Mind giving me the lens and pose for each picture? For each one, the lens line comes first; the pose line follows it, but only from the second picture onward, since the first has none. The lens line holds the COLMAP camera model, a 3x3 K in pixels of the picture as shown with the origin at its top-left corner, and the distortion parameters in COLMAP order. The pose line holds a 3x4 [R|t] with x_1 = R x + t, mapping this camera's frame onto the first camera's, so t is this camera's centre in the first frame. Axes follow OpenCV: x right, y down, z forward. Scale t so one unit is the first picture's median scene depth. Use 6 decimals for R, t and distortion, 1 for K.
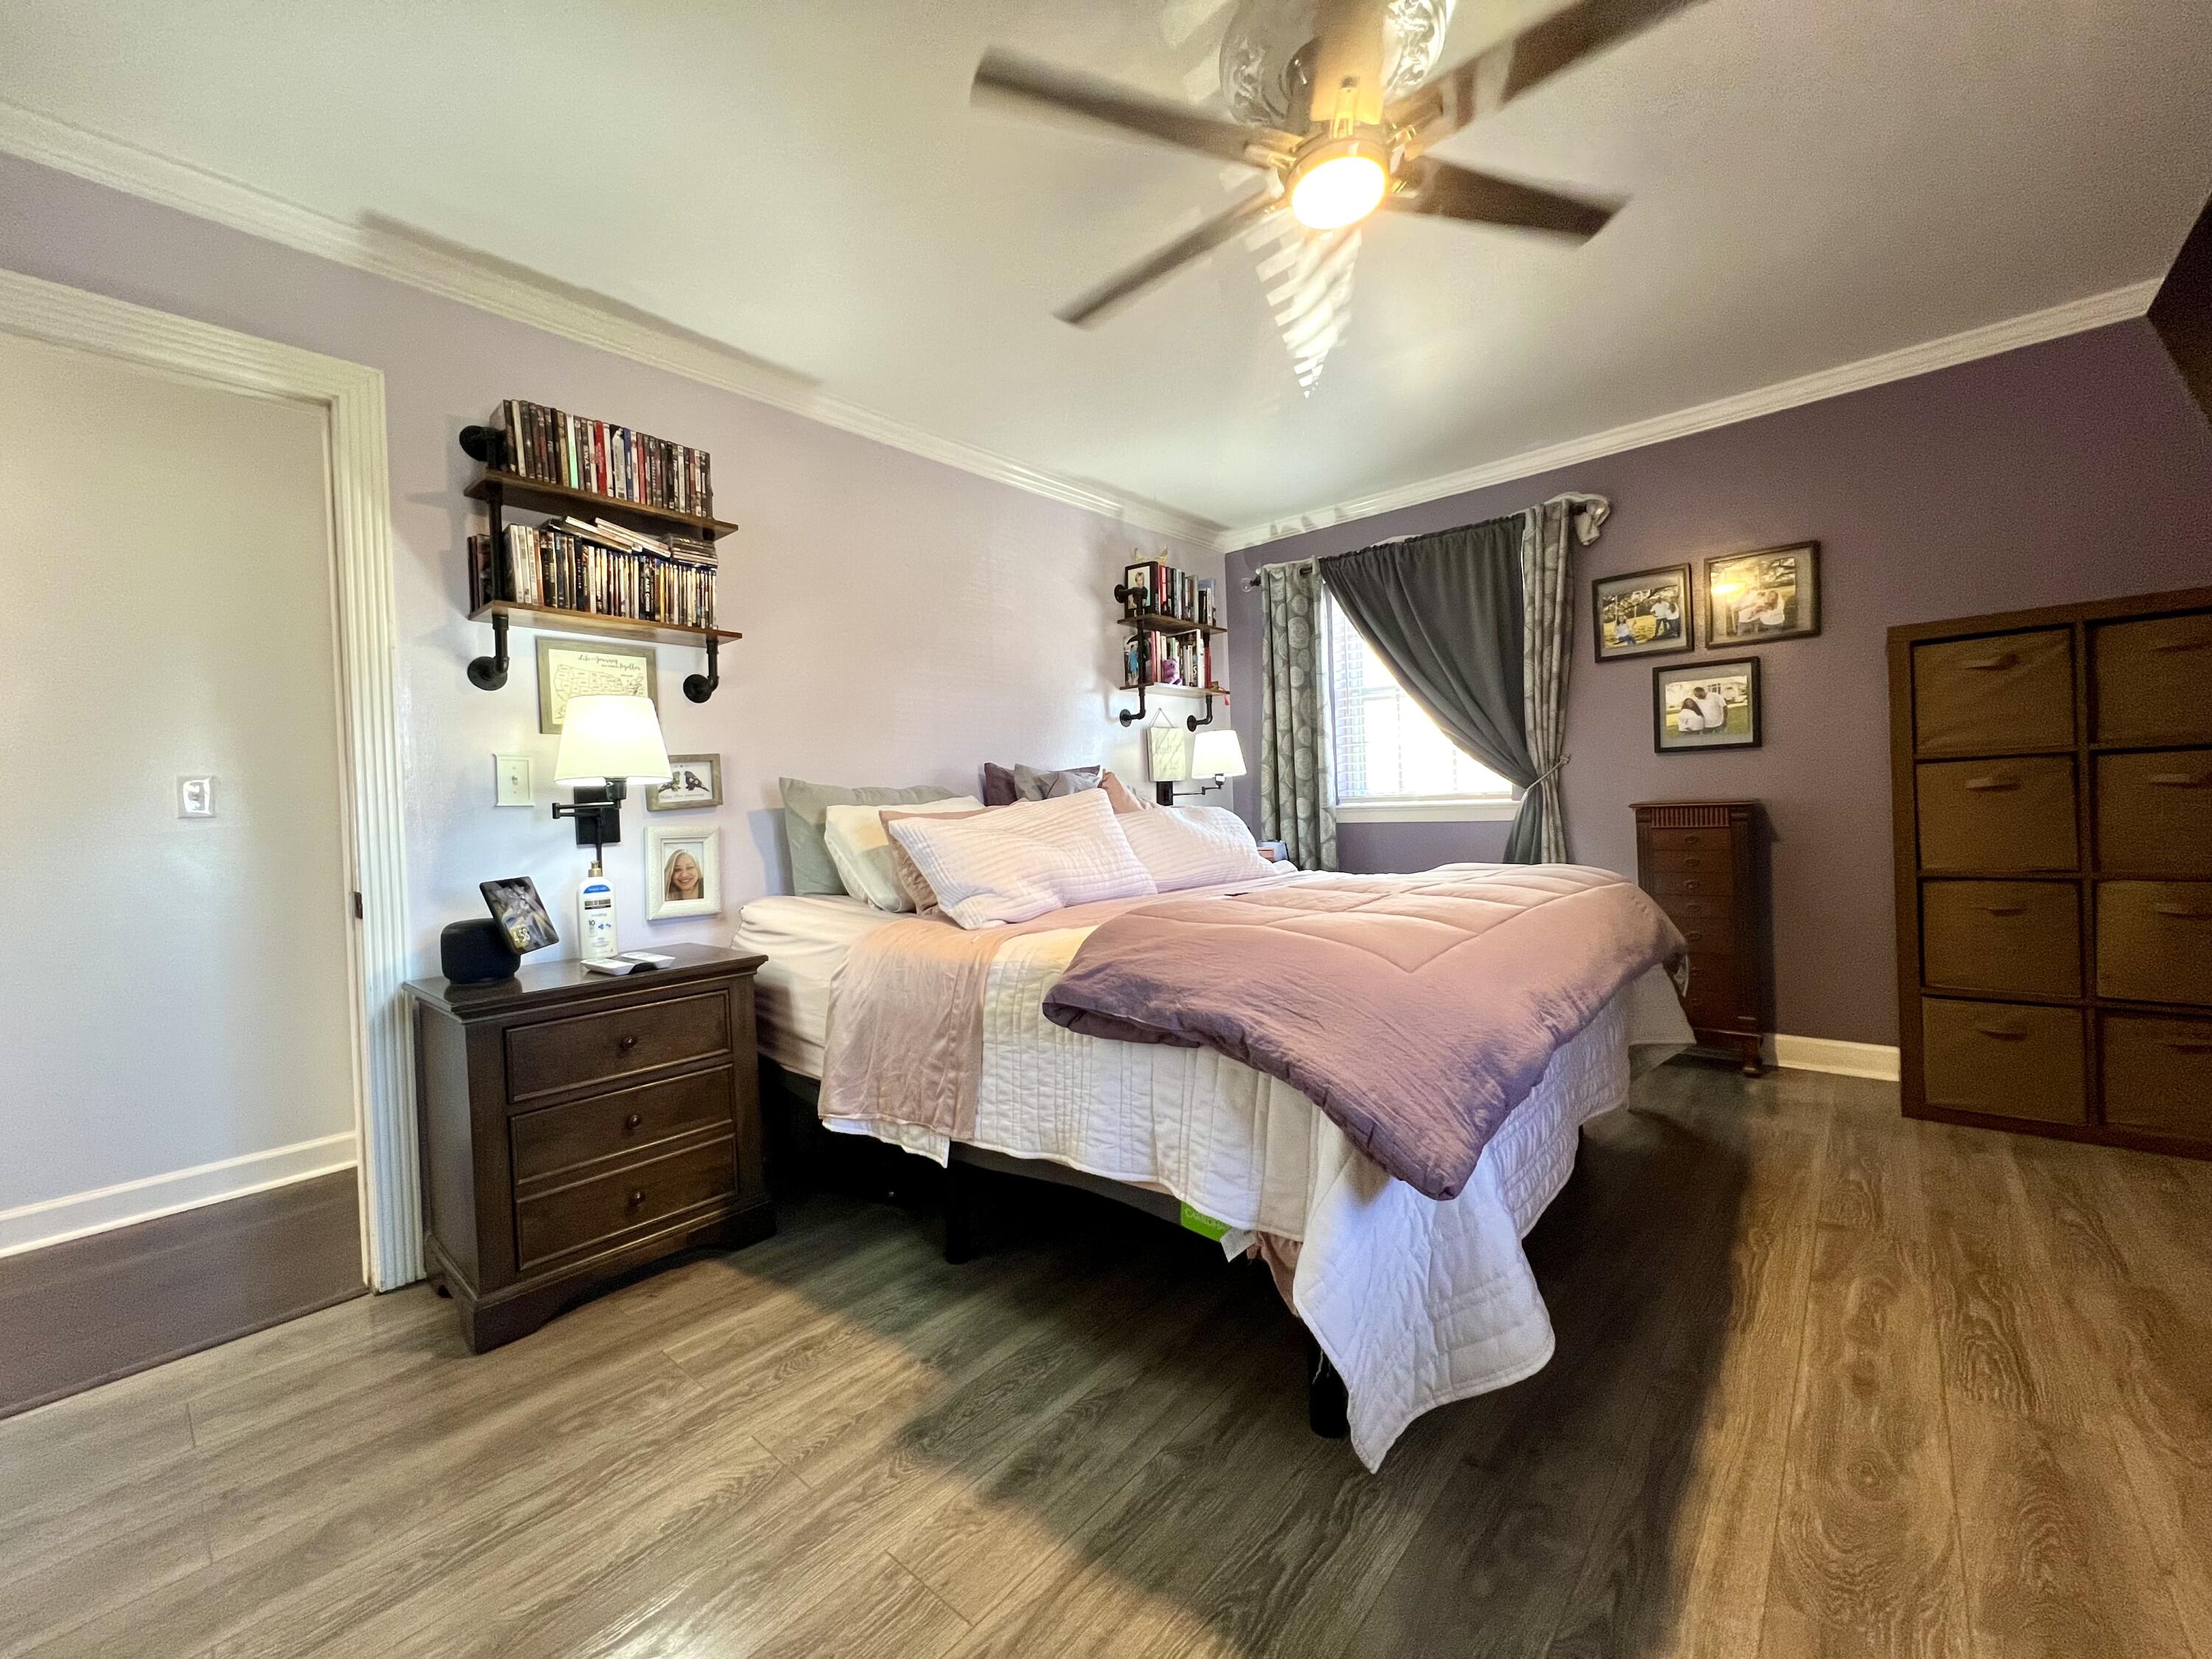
lens RADIAL K [[885.7, 0, 1098.1], [0, 885.7, 826.0], [0, 0, 1]] dist [-0.002442, 0.000203]
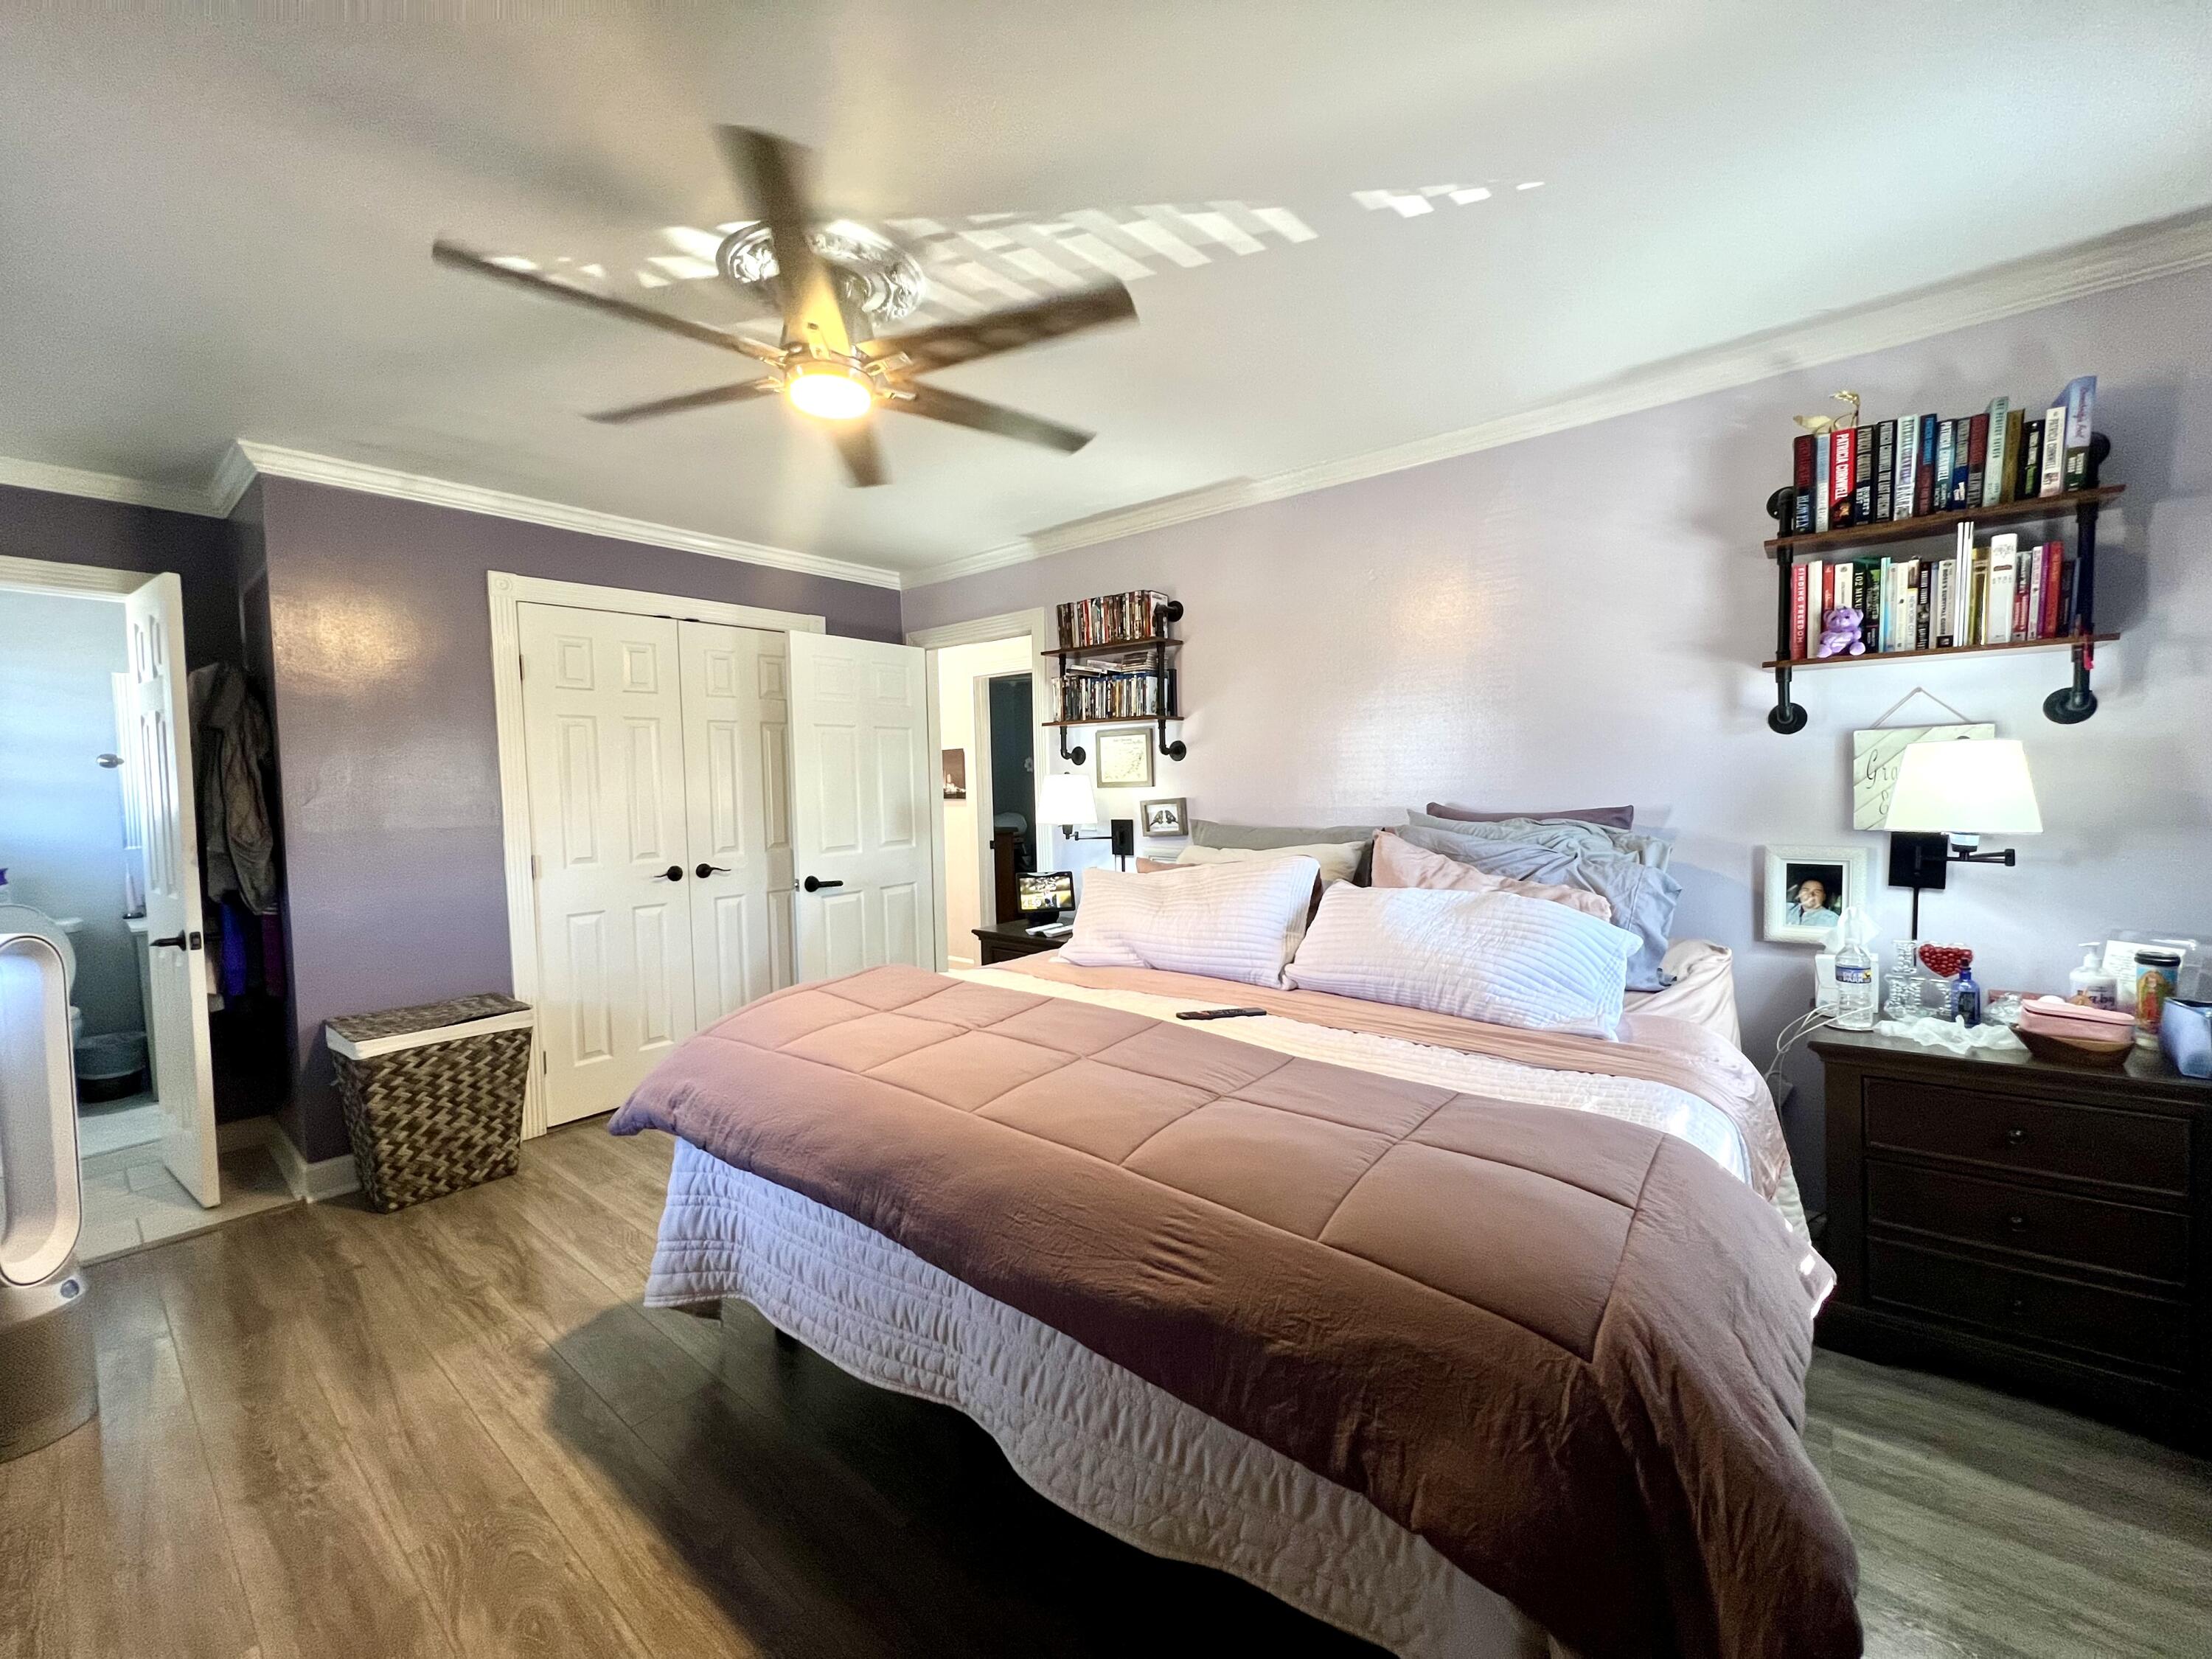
lens RADIAL K [[885.7, 0, 1097.0], [0, 885.7, 825.7], [0, 0, 1]] dist [-0.002442, 0.000203]
pose [[0.032630, 0.090464, -0.995365, 1.033442], [-0.000163, 0.995896, 0.090507, -0.179831], [0.999468, -0.002791, 0.032510, 0.910110]]
